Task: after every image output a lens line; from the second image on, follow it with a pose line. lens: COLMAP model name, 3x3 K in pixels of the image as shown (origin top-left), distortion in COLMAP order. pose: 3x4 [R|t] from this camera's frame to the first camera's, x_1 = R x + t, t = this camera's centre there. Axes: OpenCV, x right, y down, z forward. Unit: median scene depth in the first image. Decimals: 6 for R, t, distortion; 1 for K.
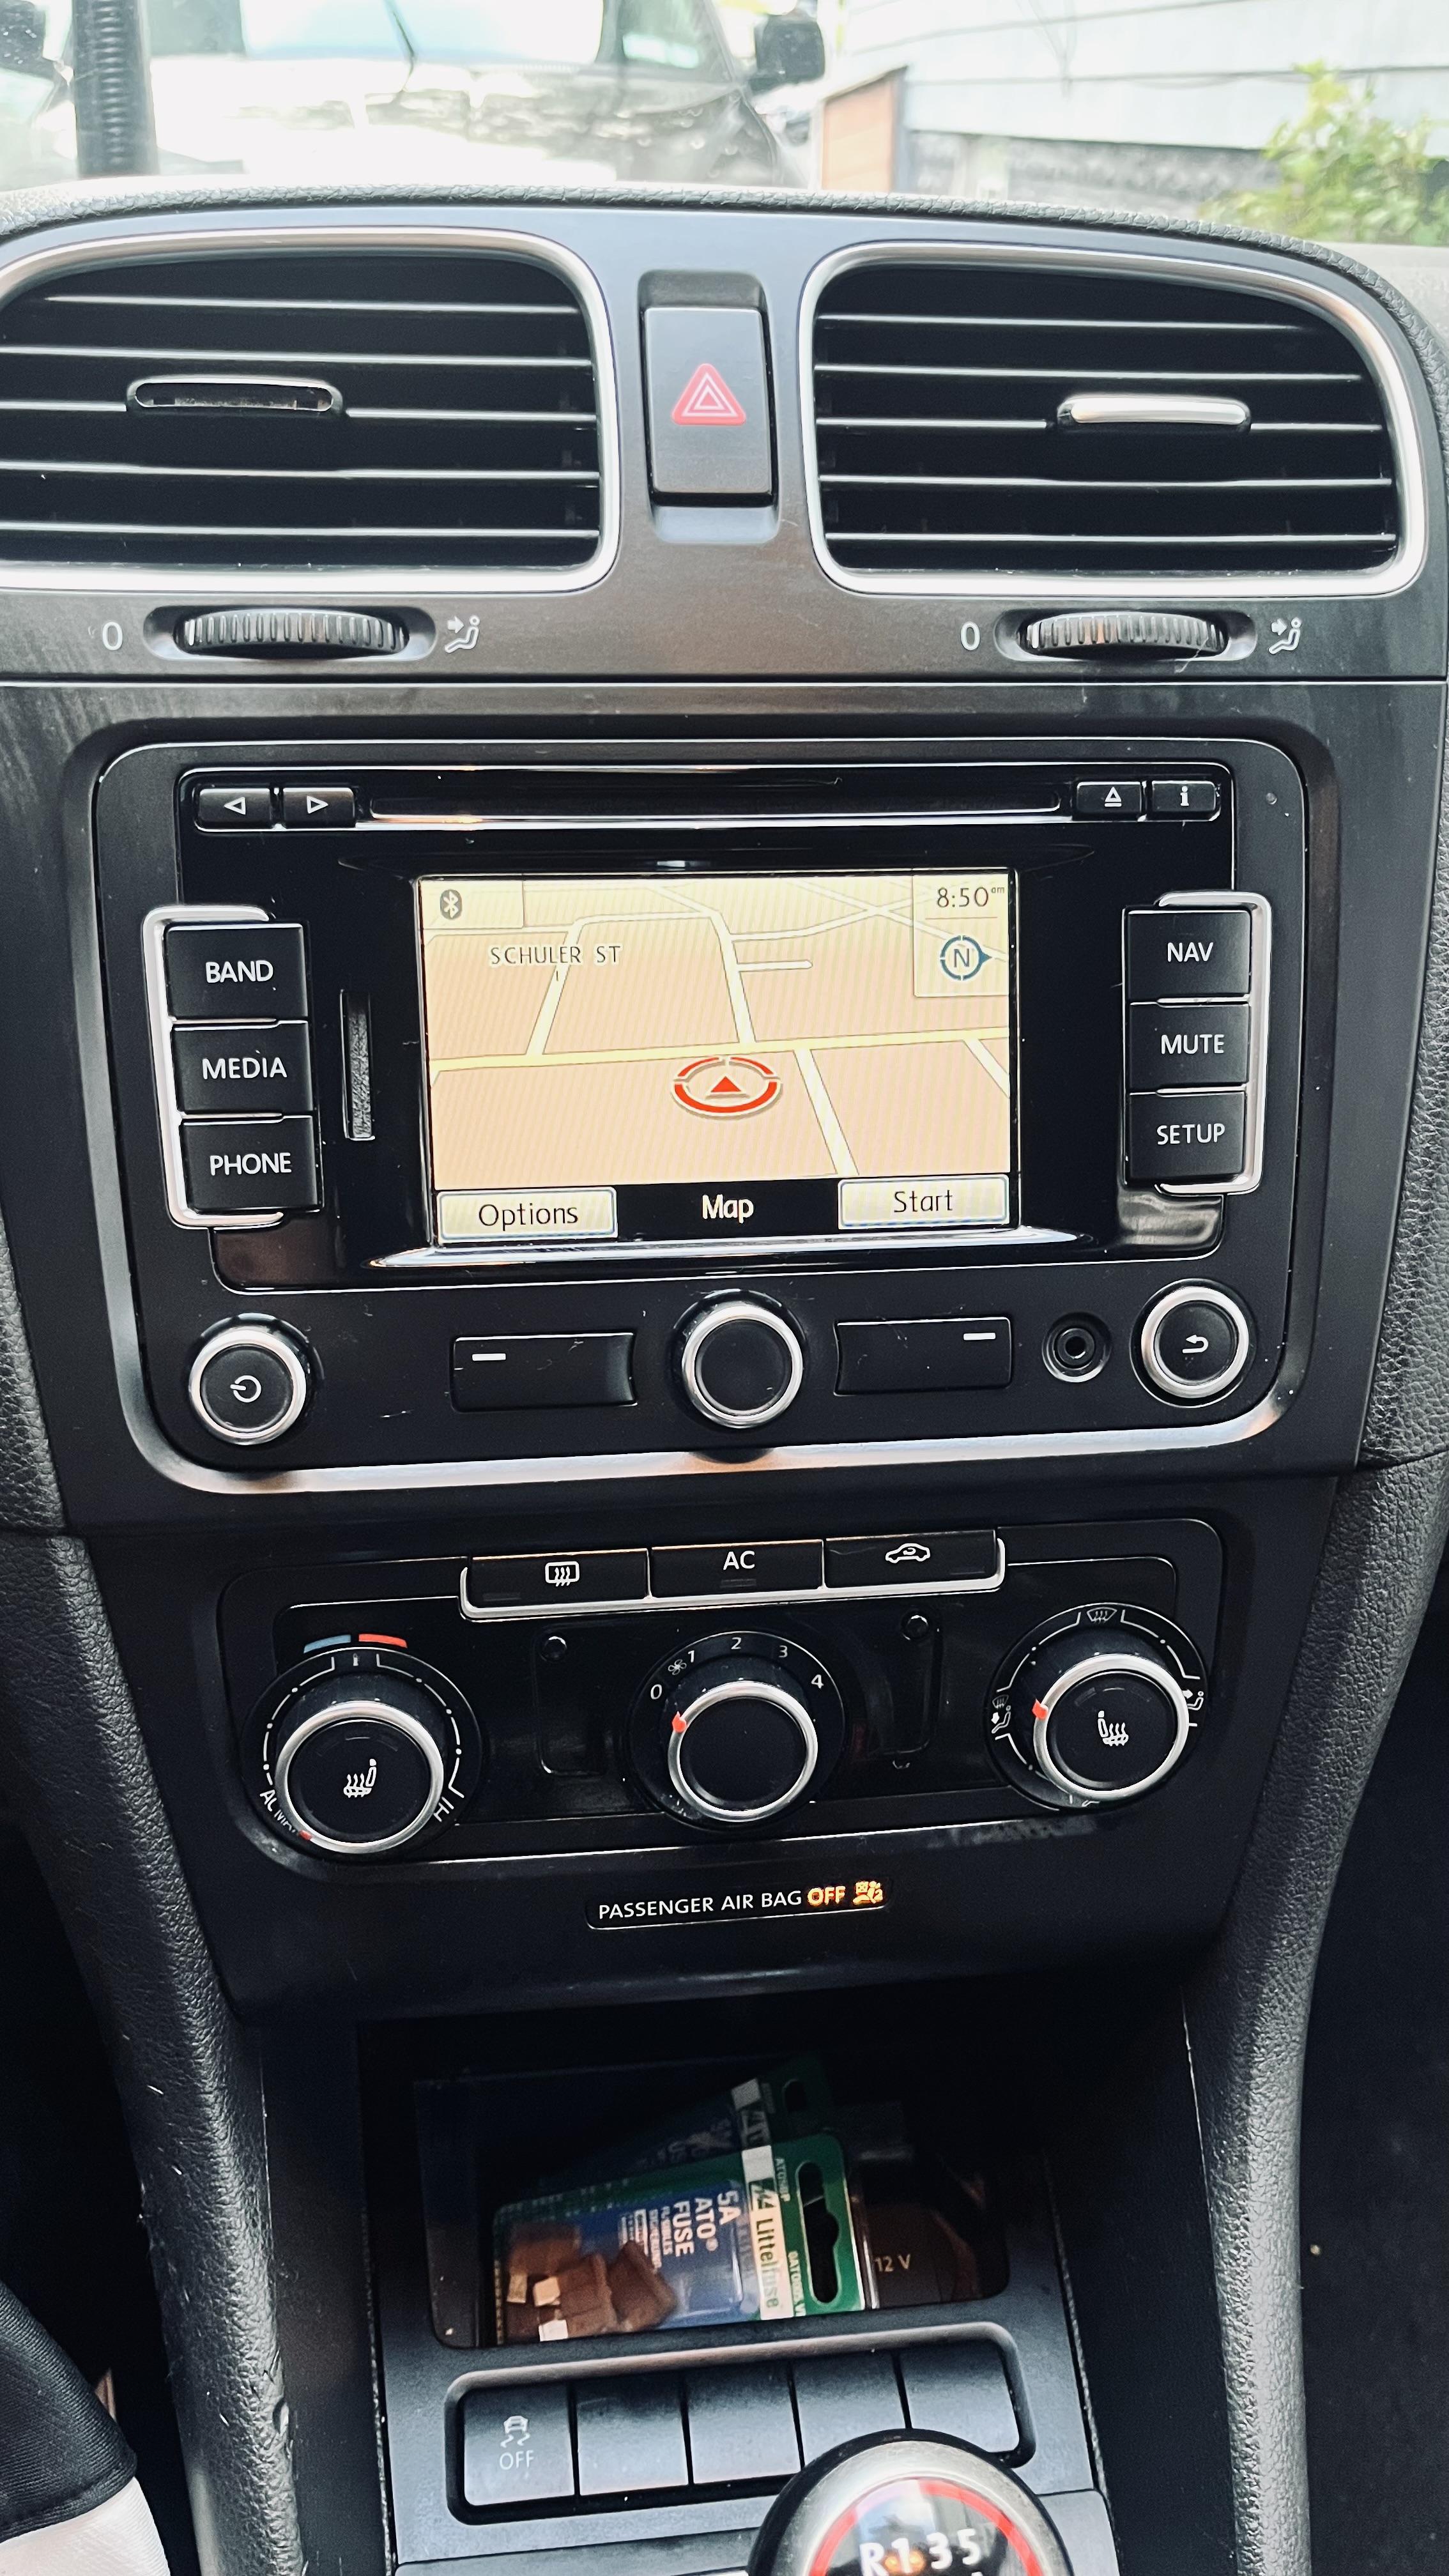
lens RADIAL K [[1985.5, 0, 724.5], [0, 1985.5, 1288.0], [0, 0, 1]] dist [0.030540, -0.064532]
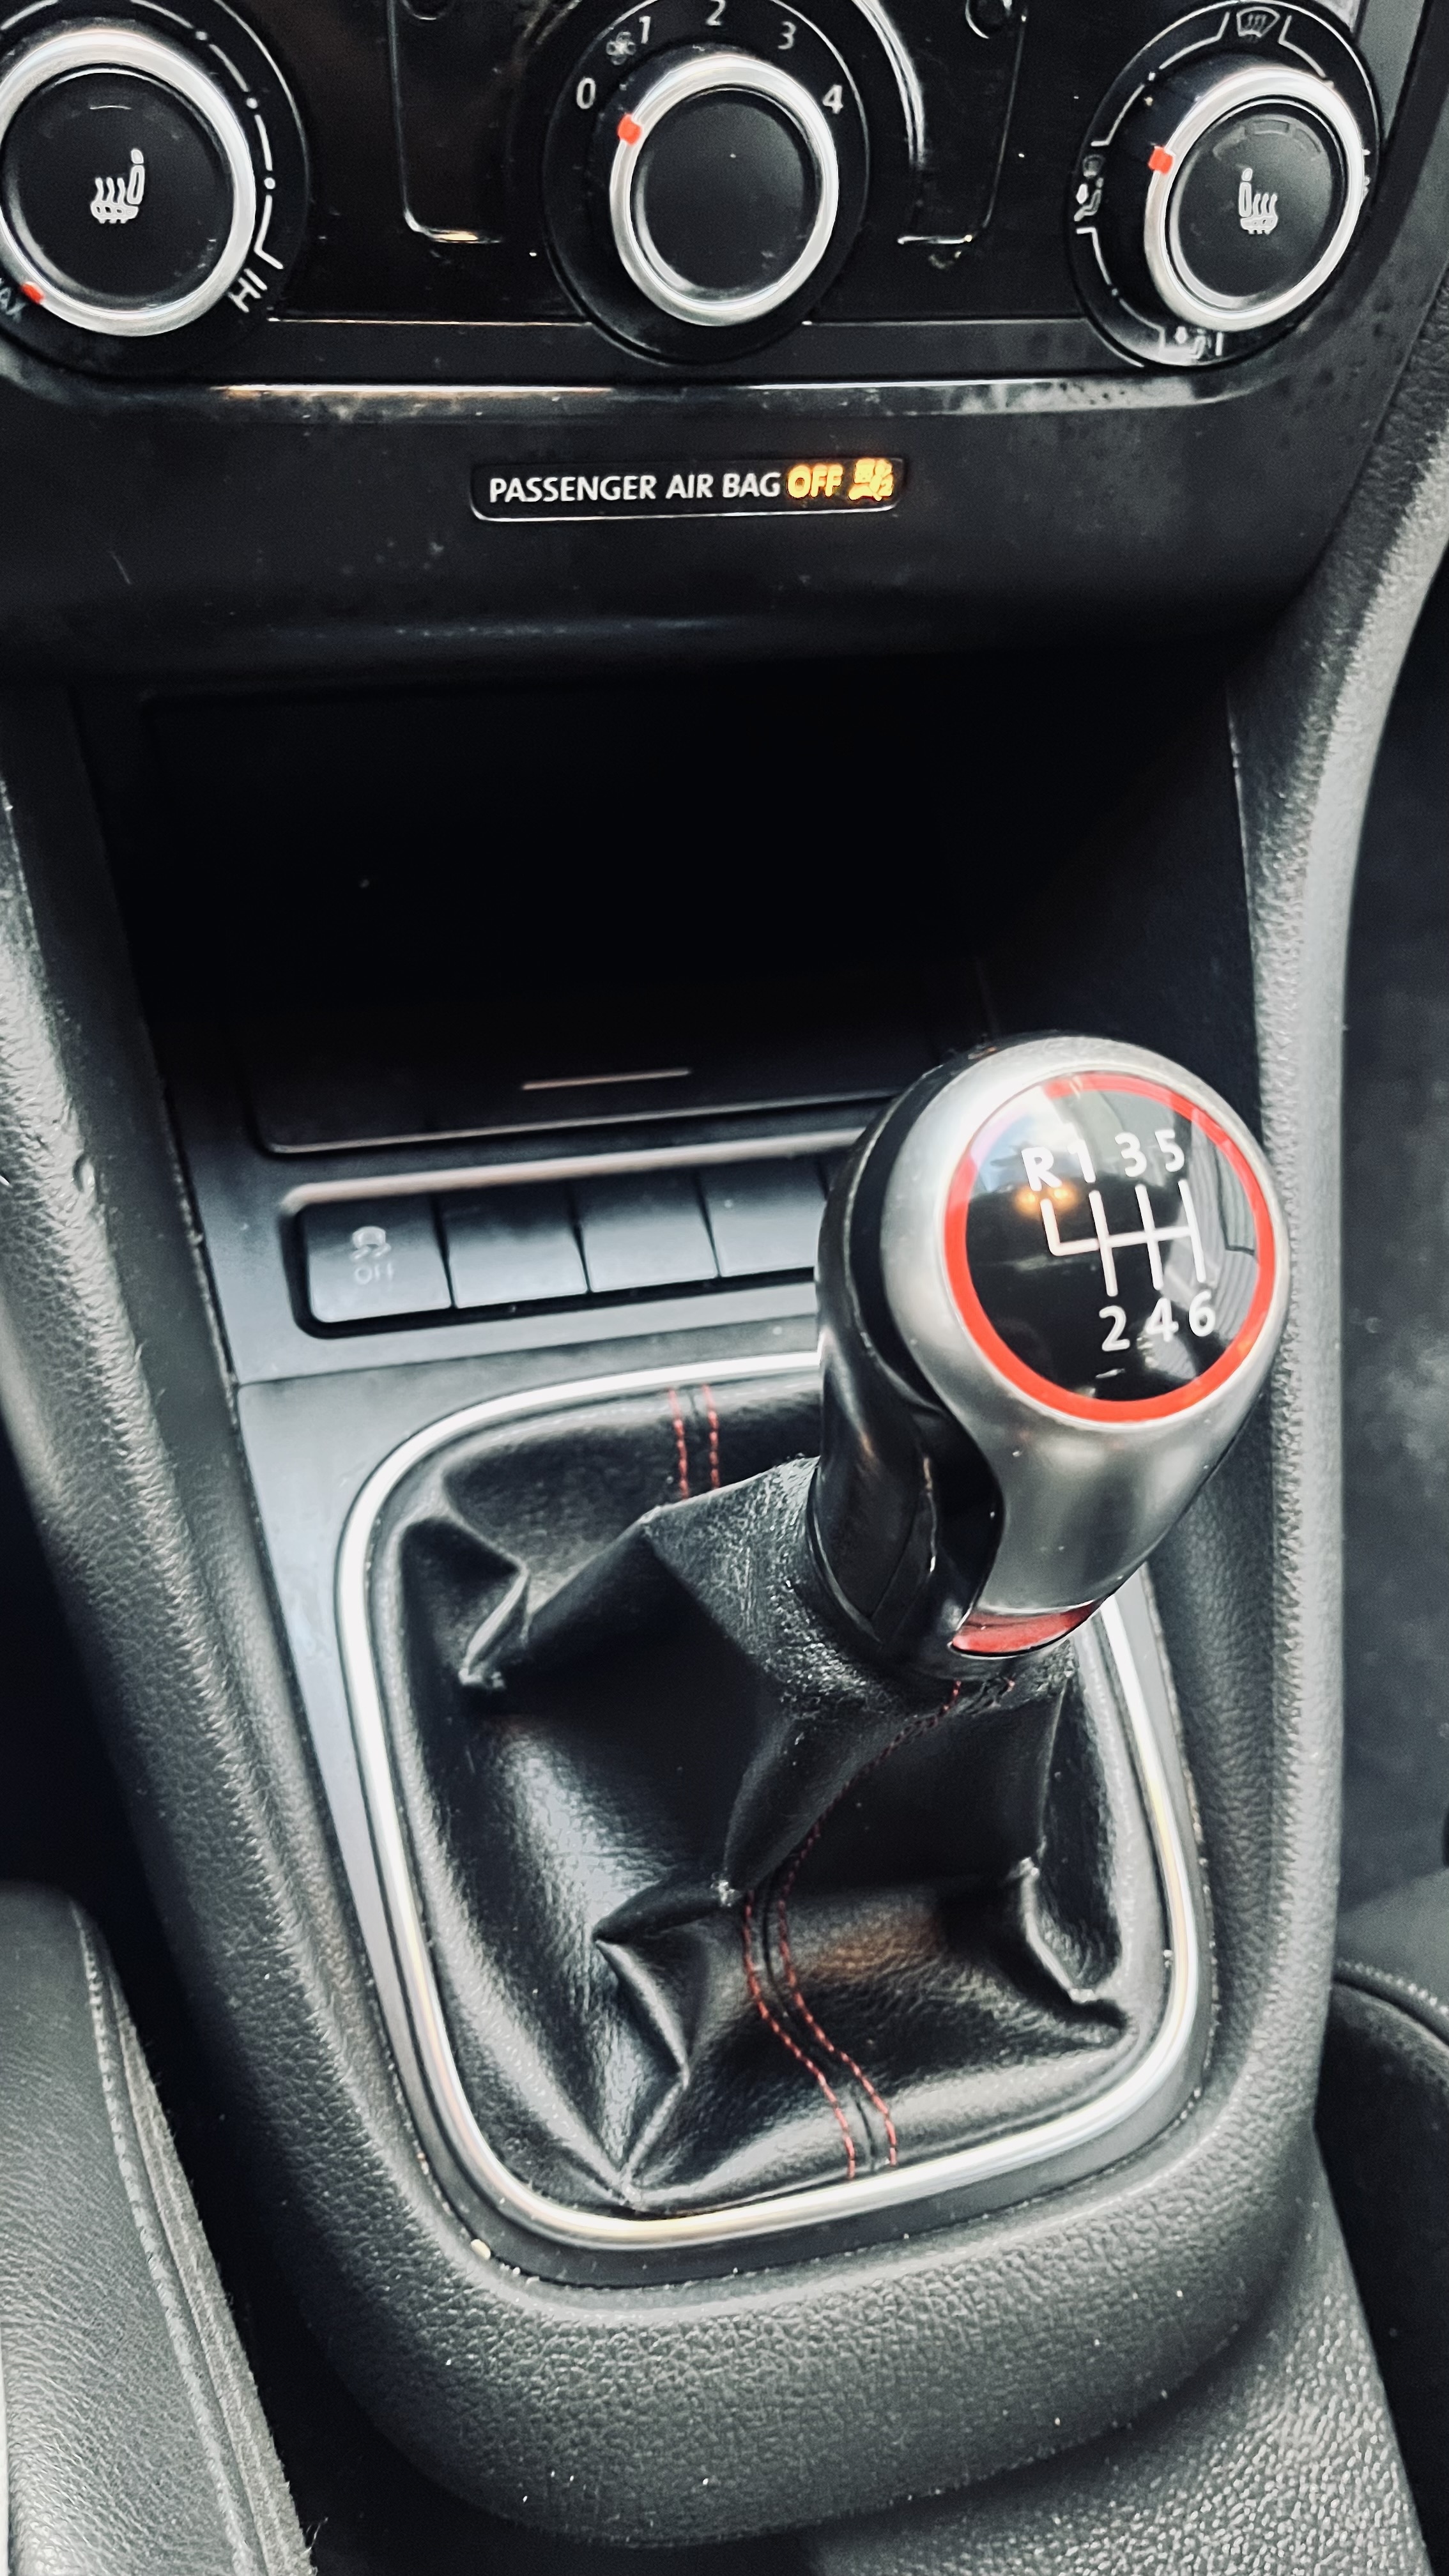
lens RADIAL K [[1985.5, 0, 724.5], [0, 1985.5, 1288.0], [0, 0, 1]] dist [0.030540, -0.064532]
pose [[0.986081, -0.037114, 0.162068, -0.103685], [-0.032978, 0.911742, 0.409437, 0.278938], [-0.162960, -0.409083, 0.897828, 0.265427]]
